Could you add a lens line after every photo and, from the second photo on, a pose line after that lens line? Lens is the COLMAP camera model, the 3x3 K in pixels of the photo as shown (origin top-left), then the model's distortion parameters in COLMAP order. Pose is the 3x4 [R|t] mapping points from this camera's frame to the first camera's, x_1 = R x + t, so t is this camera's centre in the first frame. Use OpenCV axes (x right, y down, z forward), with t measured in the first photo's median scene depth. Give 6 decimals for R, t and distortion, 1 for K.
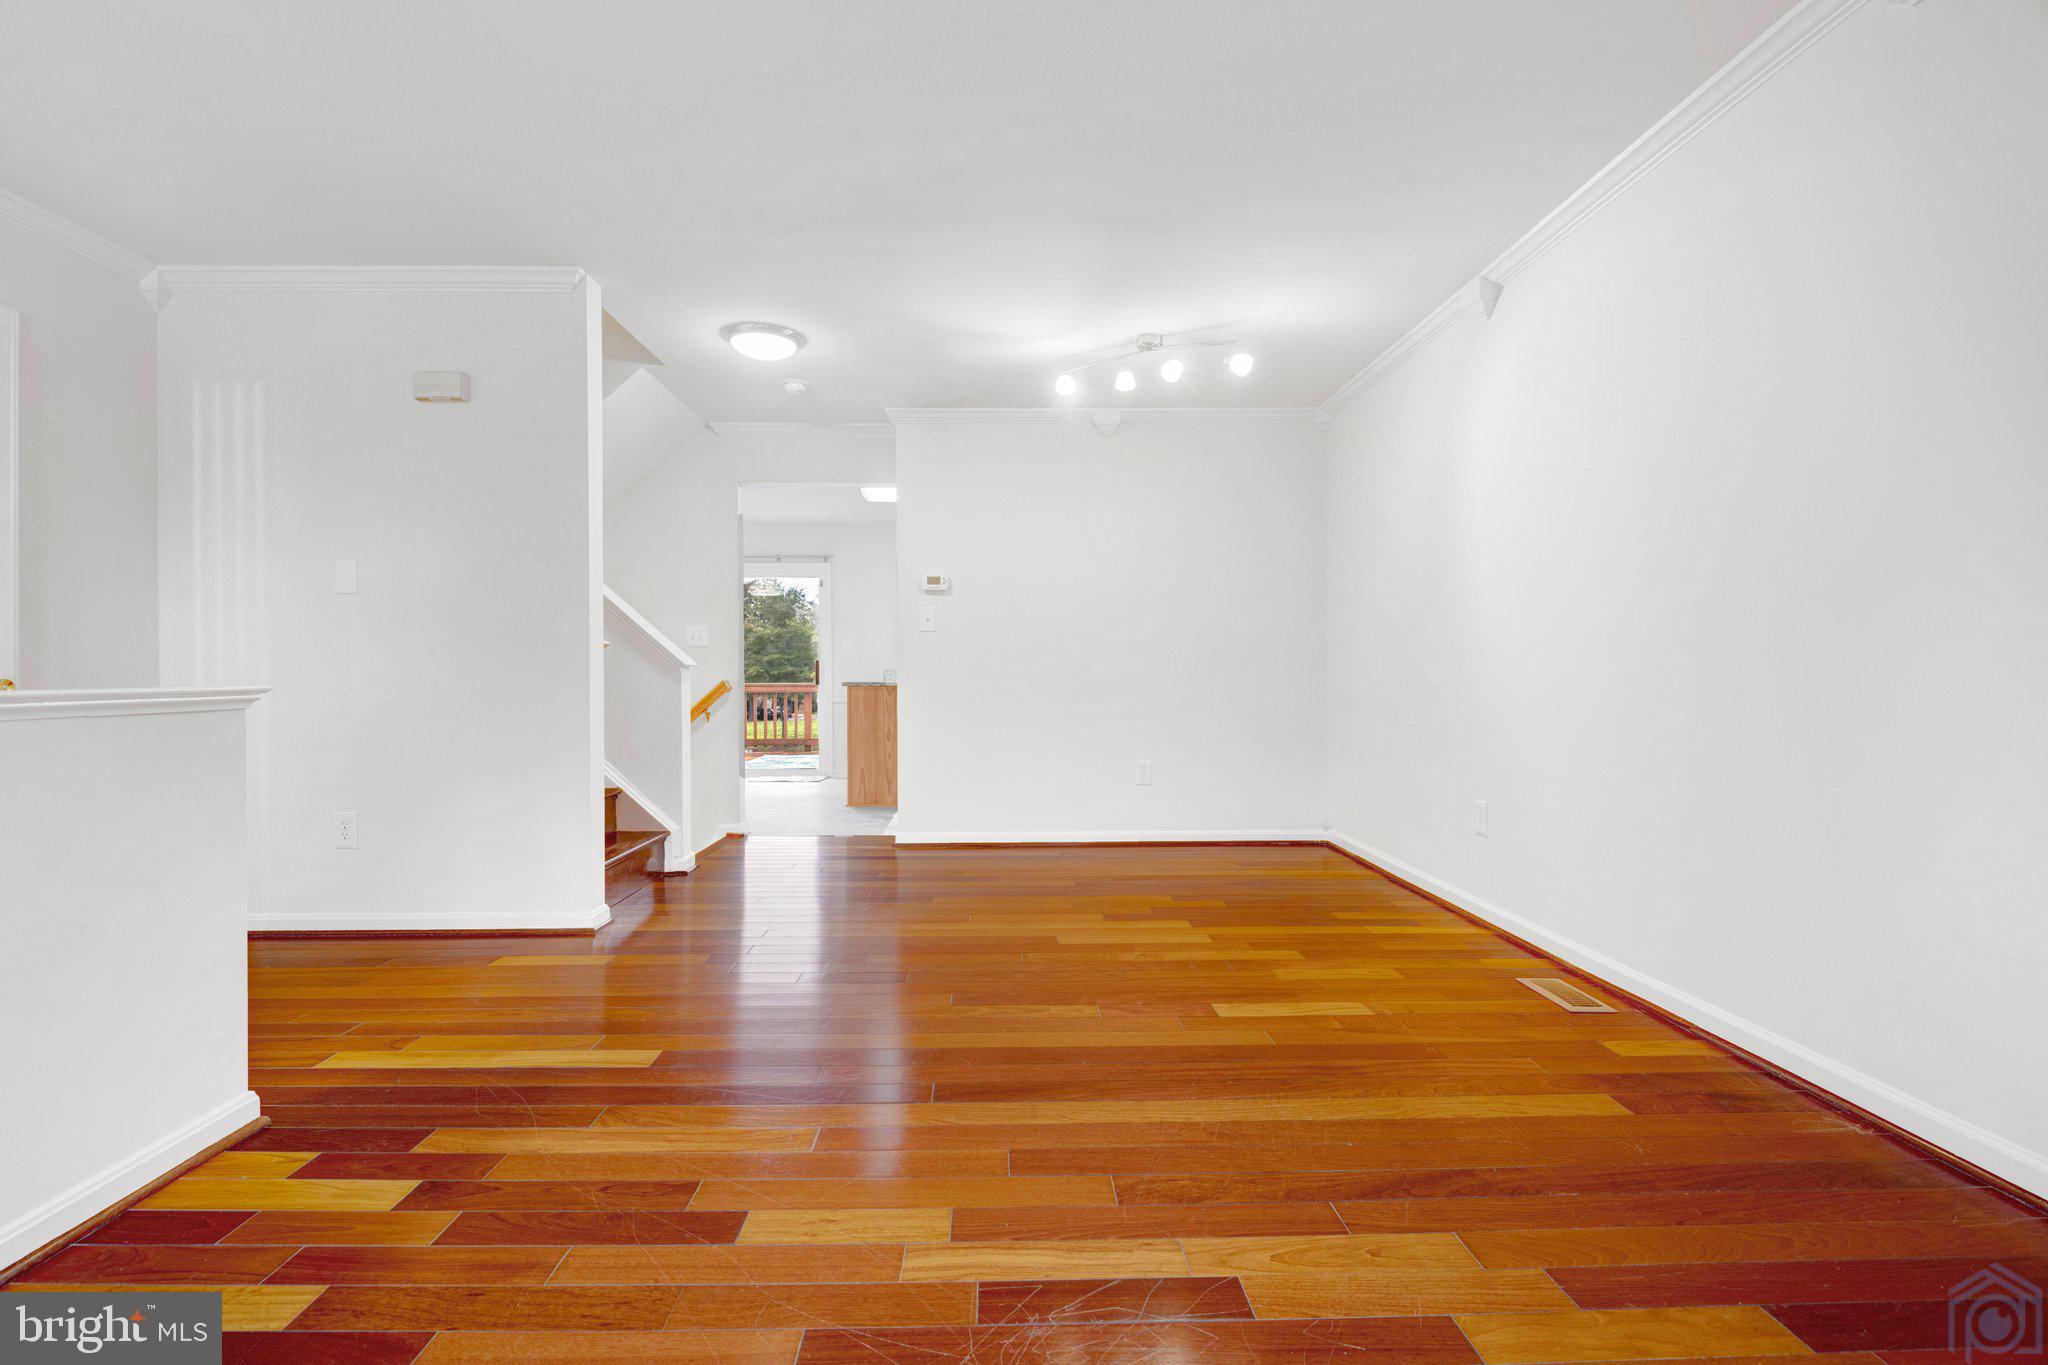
lens RADIAL K [[856.5, 0, 1024.0], [0, 856.5, 682.5], [0, 0, 1]] dist [-0.001538, -0.000358]
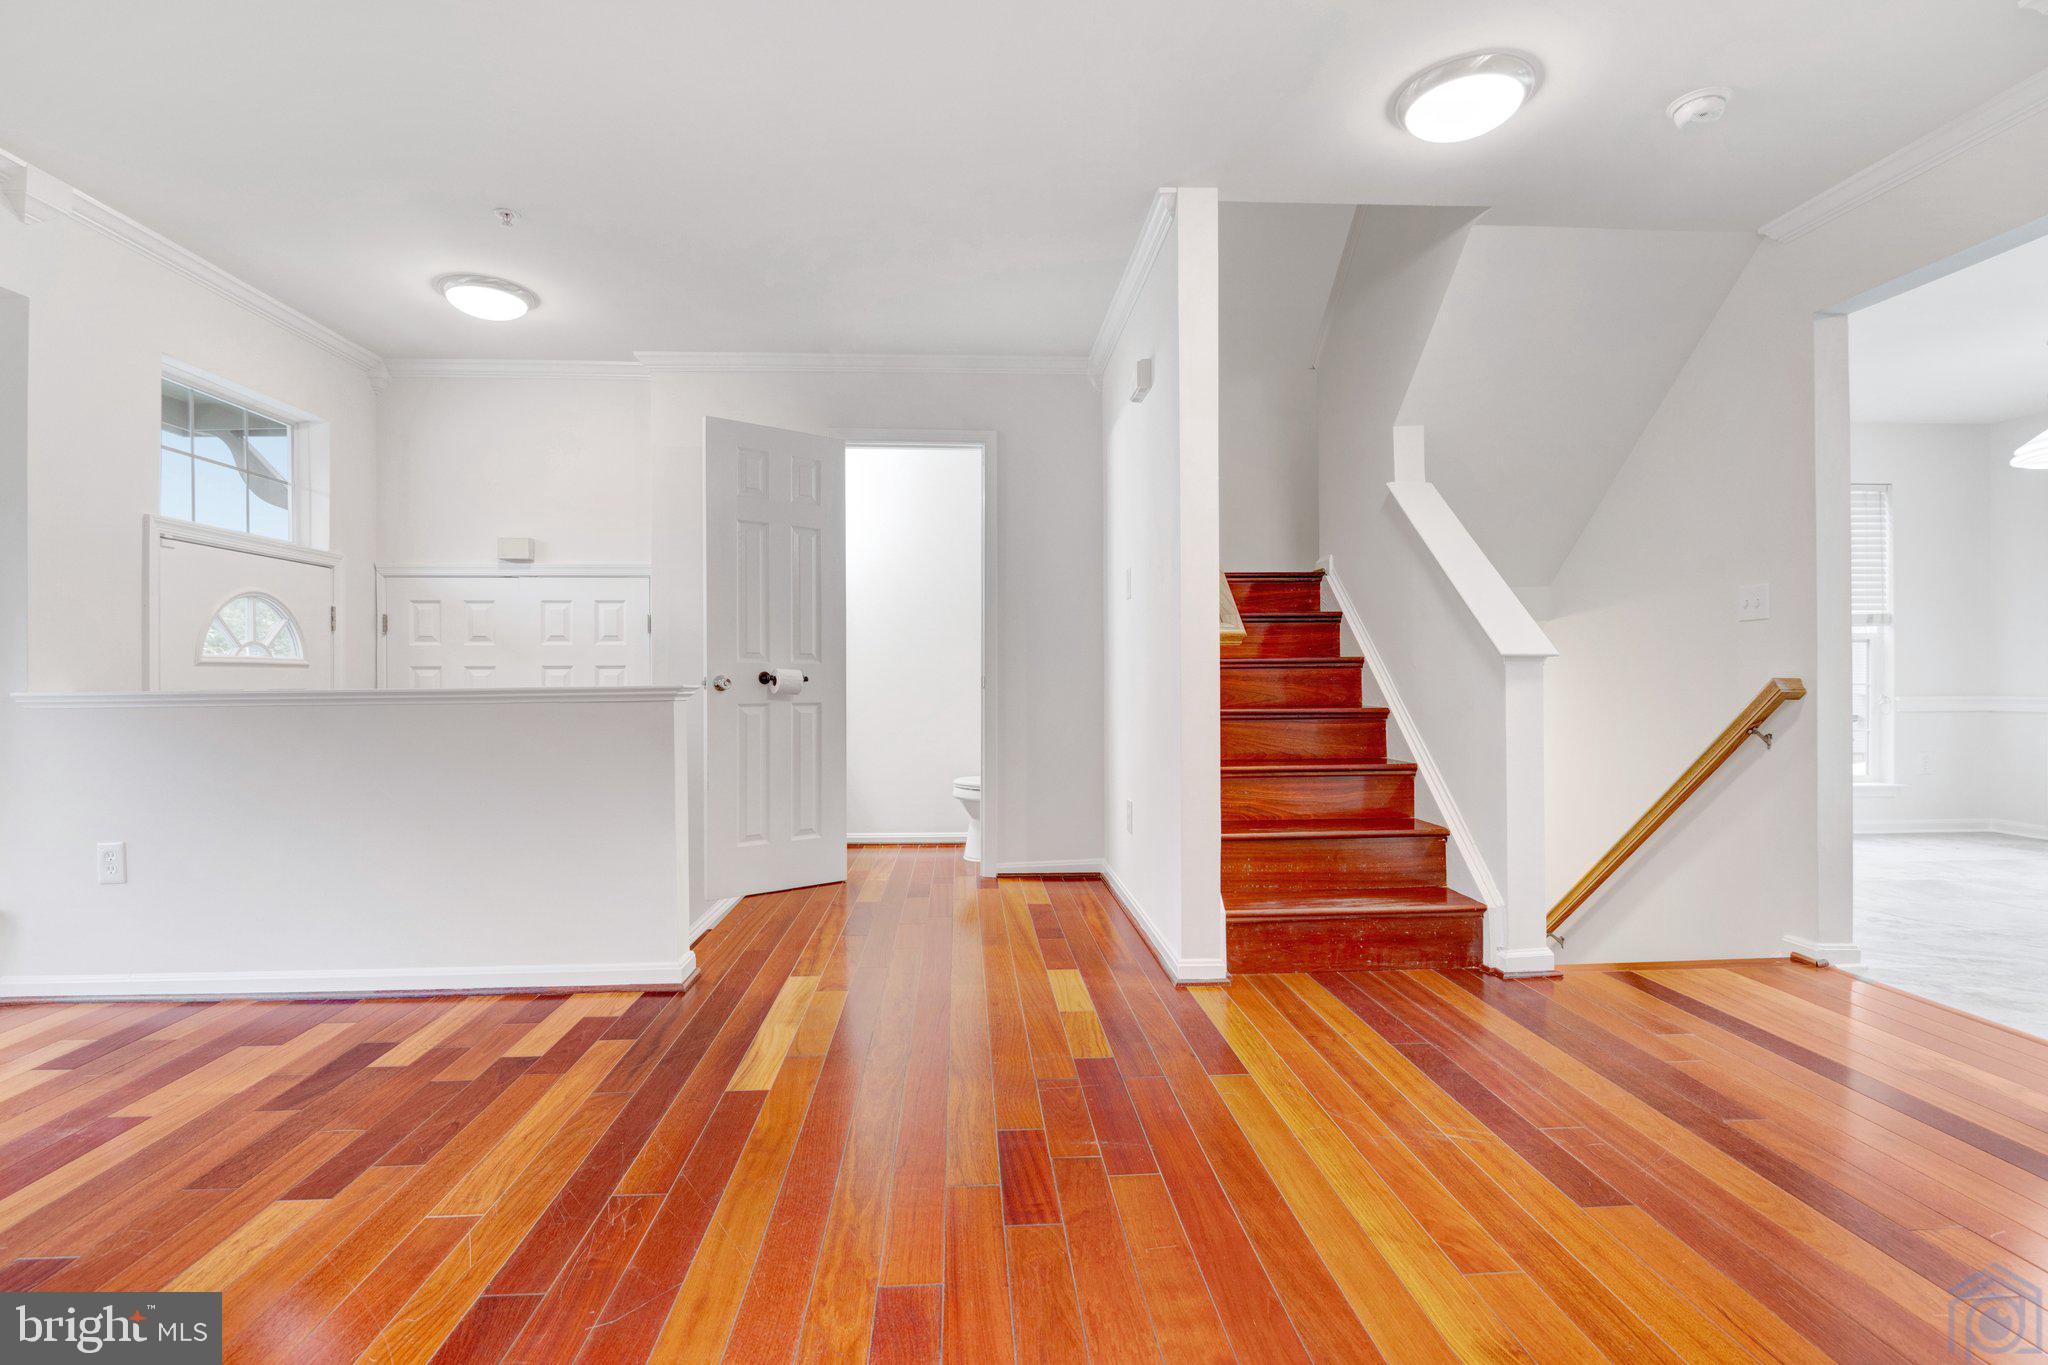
lens RADIAL K [[958.4, 0, 1050.2], [0, 958.4, 674.6], [0, 0, 1]] dist [-0.002709, -0.000457]
pose [[0.056407, -0.001611, -0.998407, 0.785399], [-0.001217, 0.999998, -0.001683, -0.008380], [0.998407, 0.001310, 0.056405, 1.617727]]
